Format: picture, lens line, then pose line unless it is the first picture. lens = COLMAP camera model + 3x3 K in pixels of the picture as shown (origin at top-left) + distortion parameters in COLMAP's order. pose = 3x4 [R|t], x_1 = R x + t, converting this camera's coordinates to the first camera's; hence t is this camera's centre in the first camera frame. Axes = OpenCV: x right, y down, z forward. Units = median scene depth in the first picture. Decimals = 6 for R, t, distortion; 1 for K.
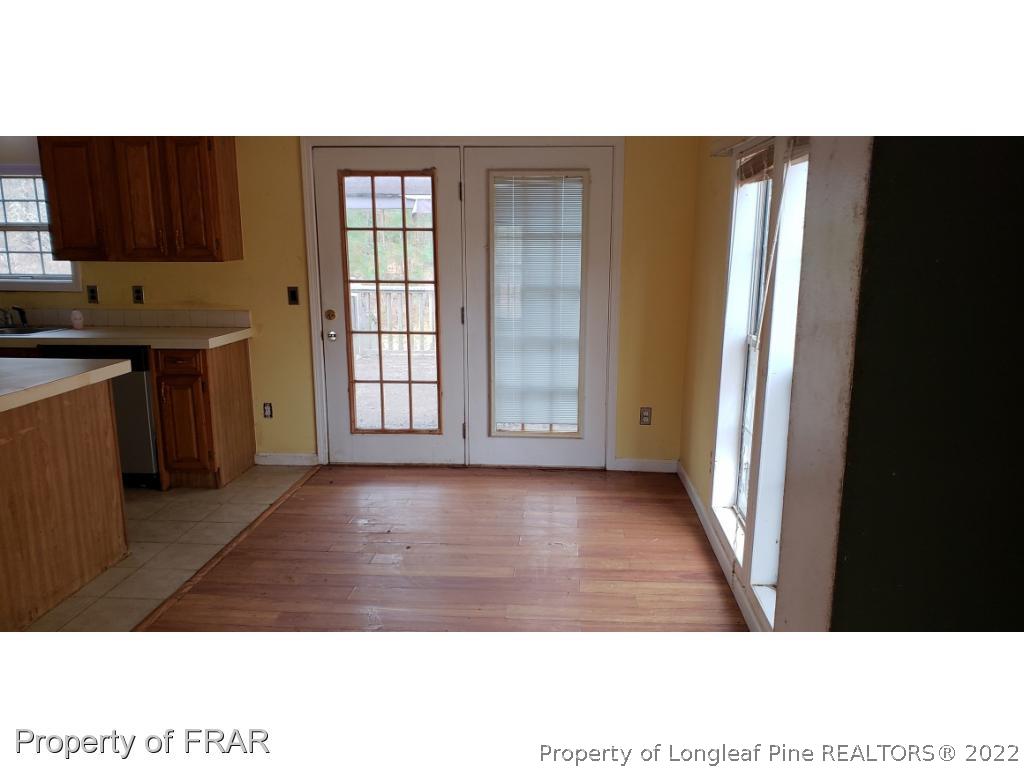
lens RADIAL K [[799.4, 0, 517.4], [0, 799.4, 384.0], [0, 0, 1]] dist [0.006309, 0.011010]
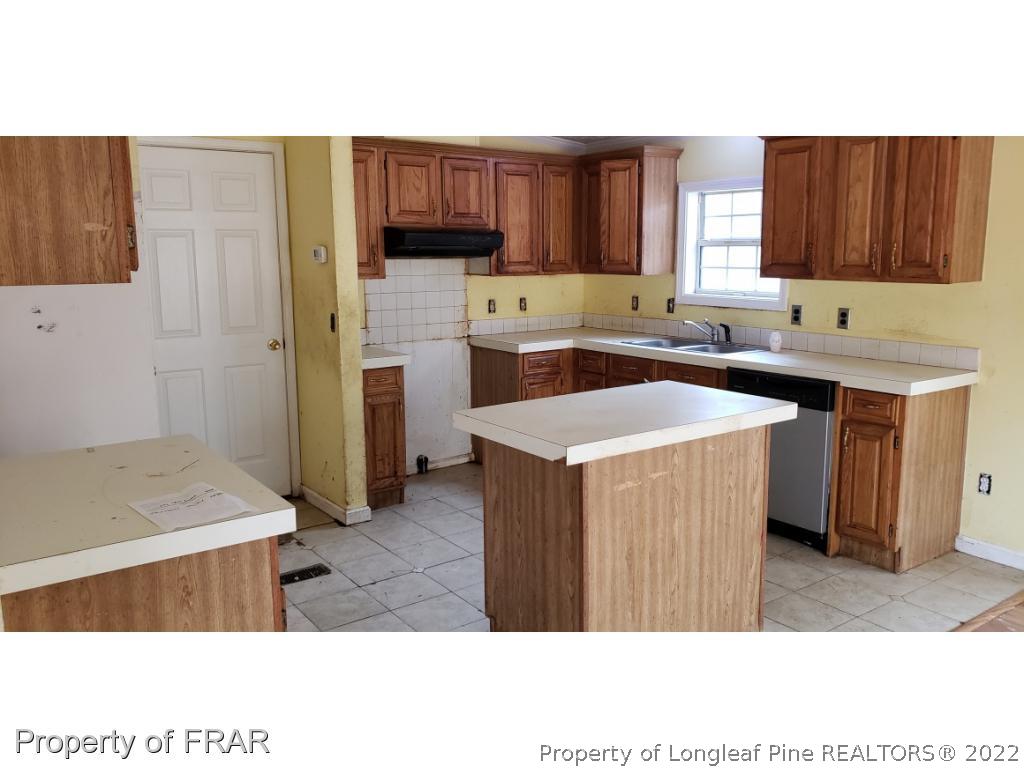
lens RADIAL K [[799.4, 0, 517.4], [0, 799.4, 384.0], [0, 0, 1]] dist [0.006309, 0.011010]
pose [[0.642587, 0.124149, -0.756088, -0.043513], [-0.136773, 0.989523, 0.046238, -0.037818], [0.753907, 0.073701, 0.652834, 0.200391]]
